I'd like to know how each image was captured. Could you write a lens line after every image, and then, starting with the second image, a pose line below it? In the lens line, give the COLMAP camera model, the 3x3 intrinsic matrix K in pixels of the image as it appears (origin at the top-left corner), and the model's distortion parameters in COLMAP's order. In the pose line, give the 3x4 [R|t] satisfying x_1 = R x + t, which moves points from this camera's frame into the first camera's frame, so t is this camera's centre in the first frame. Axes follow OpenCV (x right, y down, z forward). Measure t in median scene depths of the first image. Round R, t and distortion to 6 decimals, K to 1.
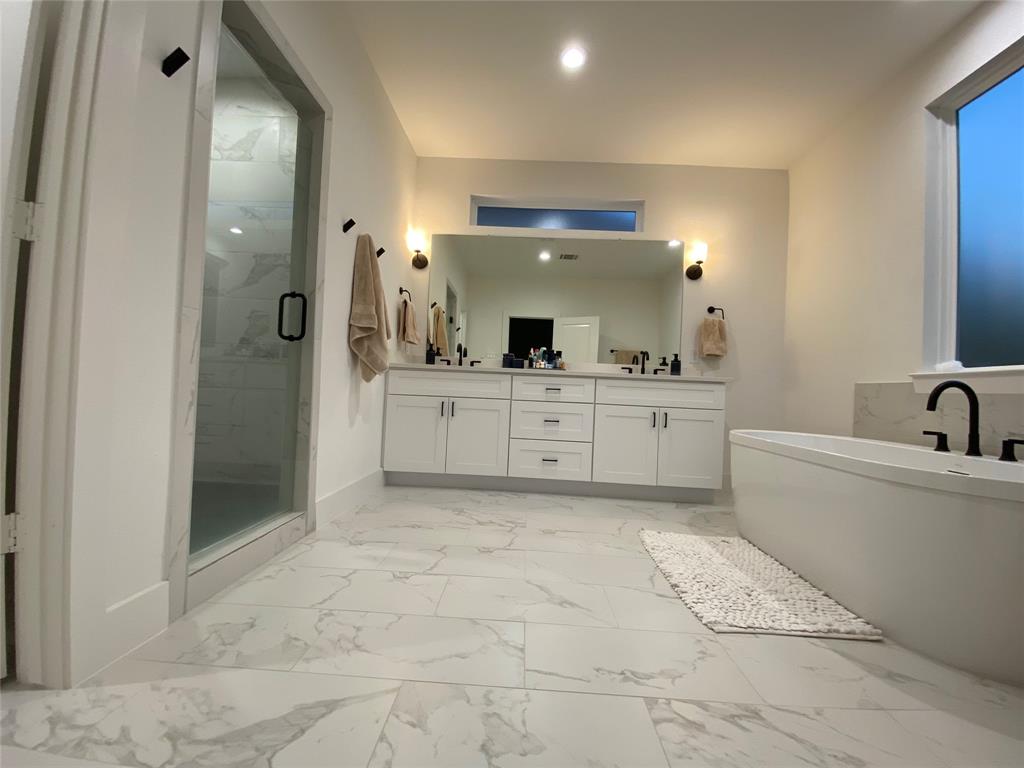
lens RADIAL K [[412.2, 0, 512.8], [0, 412.2, 385.8], [0, 0, 1]] dist [0.026986, -0.023896]
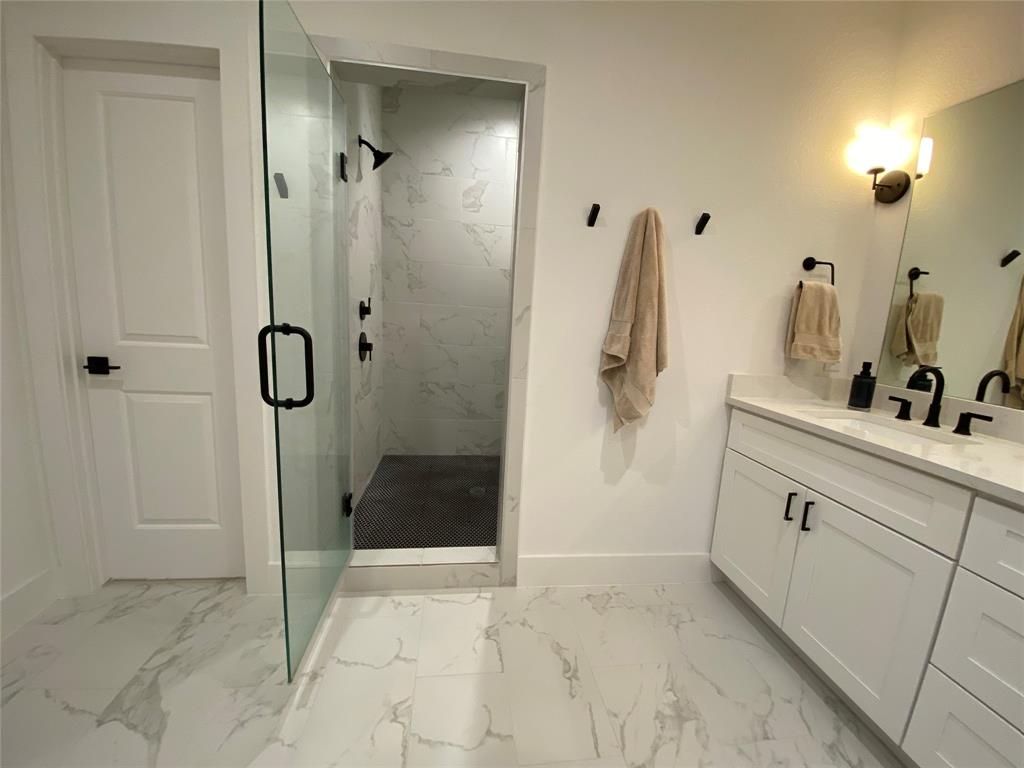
lens RADIAL K [[412.2, 0, 512.8], [0, 412.2, 385.8], [0, 0, 1]] dist [0.026986, -0.023896]
pose [[0.158425, 0.129068, -0.978899, 0.299040], [-0.034421, 0.991539, 0.125163, -0.169163], [0.986771, 0.013866, 0.161527, 0.711373]]
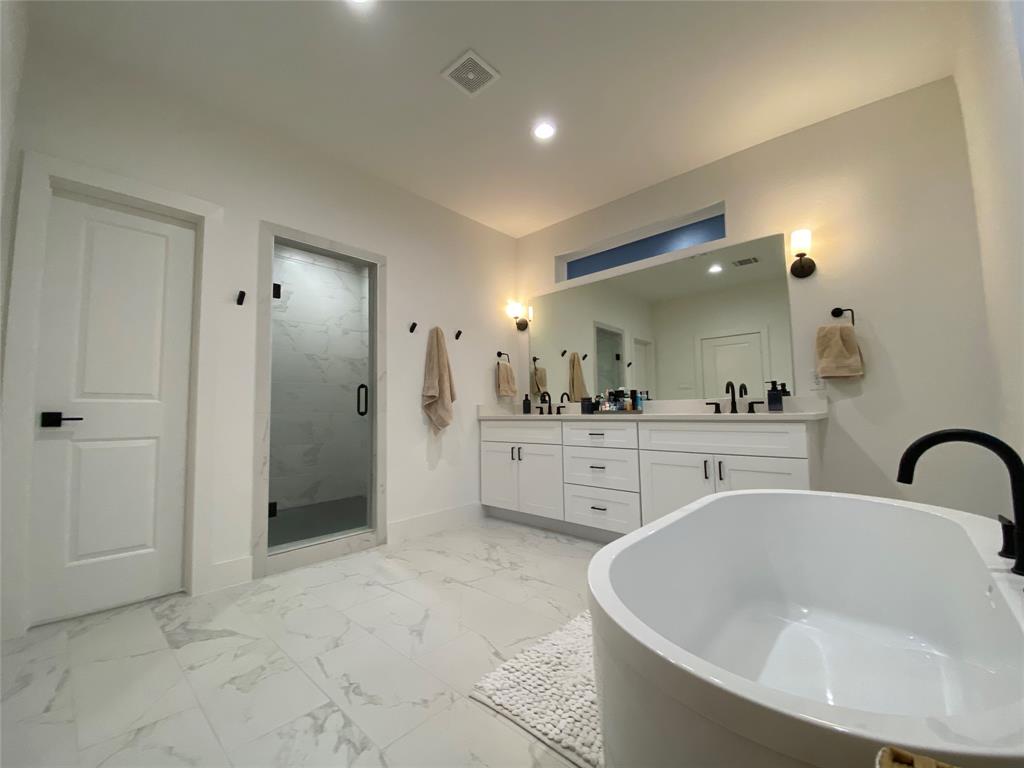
lens RADIAL K [[414.2, 0, 512.0], [0, 414.2, 381.2], [0, 0, 1]] dist [0.033209, -0.024336]
pose [[0.755274, -0.106829, -0.646644, 0.723489], [0.058166, 0.993659, -0.096220, -0.041866], [0.652823, 0.035060, 0.756699, 0.138883]]
